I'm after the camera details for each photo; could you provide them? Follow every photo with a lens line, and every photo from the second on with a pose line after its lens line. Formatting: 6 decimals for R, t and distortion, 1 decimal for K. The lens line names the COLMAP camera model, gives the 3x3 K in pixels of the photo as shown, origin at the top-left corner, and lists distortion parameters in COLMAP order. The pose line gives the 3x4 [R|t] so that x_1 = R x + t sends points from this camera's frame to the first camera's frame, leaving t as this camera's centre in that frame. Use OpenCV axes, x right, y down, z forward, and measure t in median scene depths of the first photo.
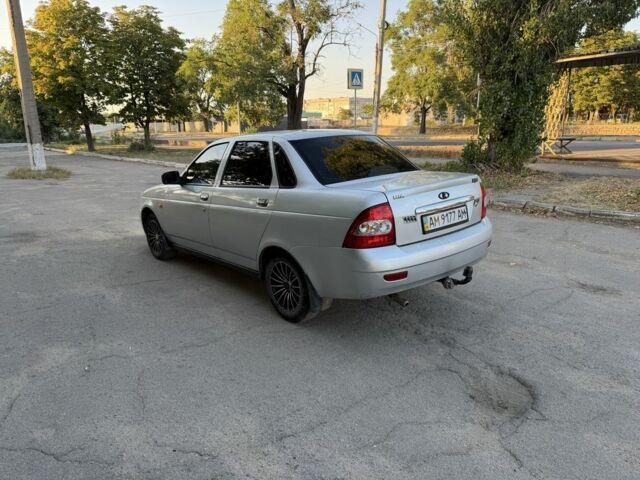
lens RADIAL K [[449.1, 0, 316.9], [0, 449.1, 241.1], [0, 0, 1]] dist [0.035650, -0.044596]
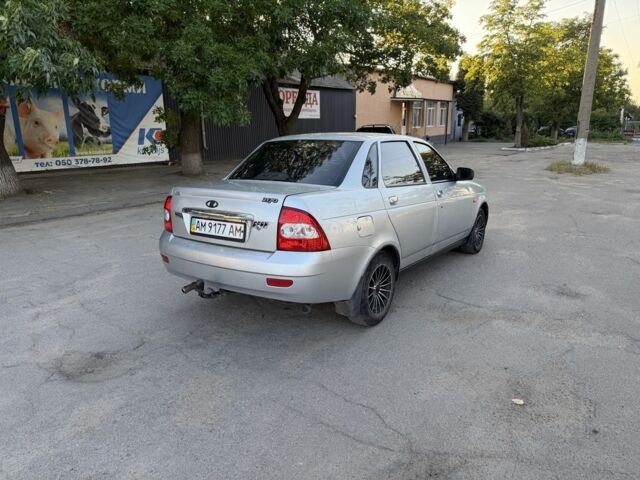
lens RADIAL K [[449.1, 0, 316.7], [0, 449.1, 239.9], [0, 0, 1]] dist [0.035650, -0.044596]
pose [[0.240313, 0.244140, -0.939492, 0.562597], [-0.232058, 0.954240, 0.188614, -0.116425], [0.942549, 0.172690, 0.285971, 0.416379]]
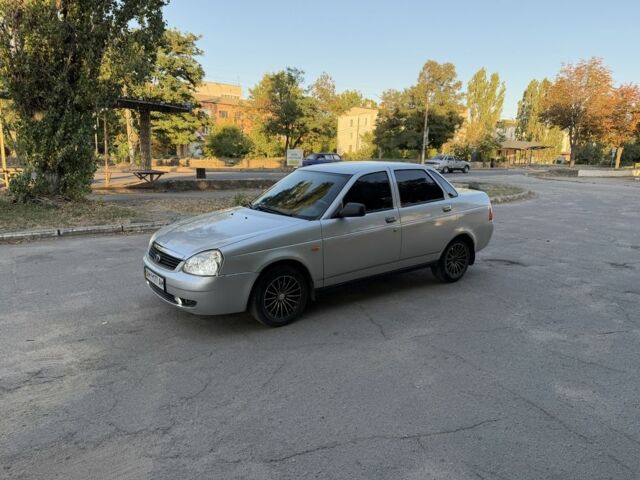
lens RADIAL K [[449.1, 0, 316.0], [0, 449.1, 237.5], [0, 0, 1]] dist [0.035650, -0.044596]
pose [[0.074322, -0.148315, 0.986144, -0.815557], [0.229434, 0.964894, 0.127827, -0.141859], [-0.970482, 0.216755, 0.105741, 0.635212]]
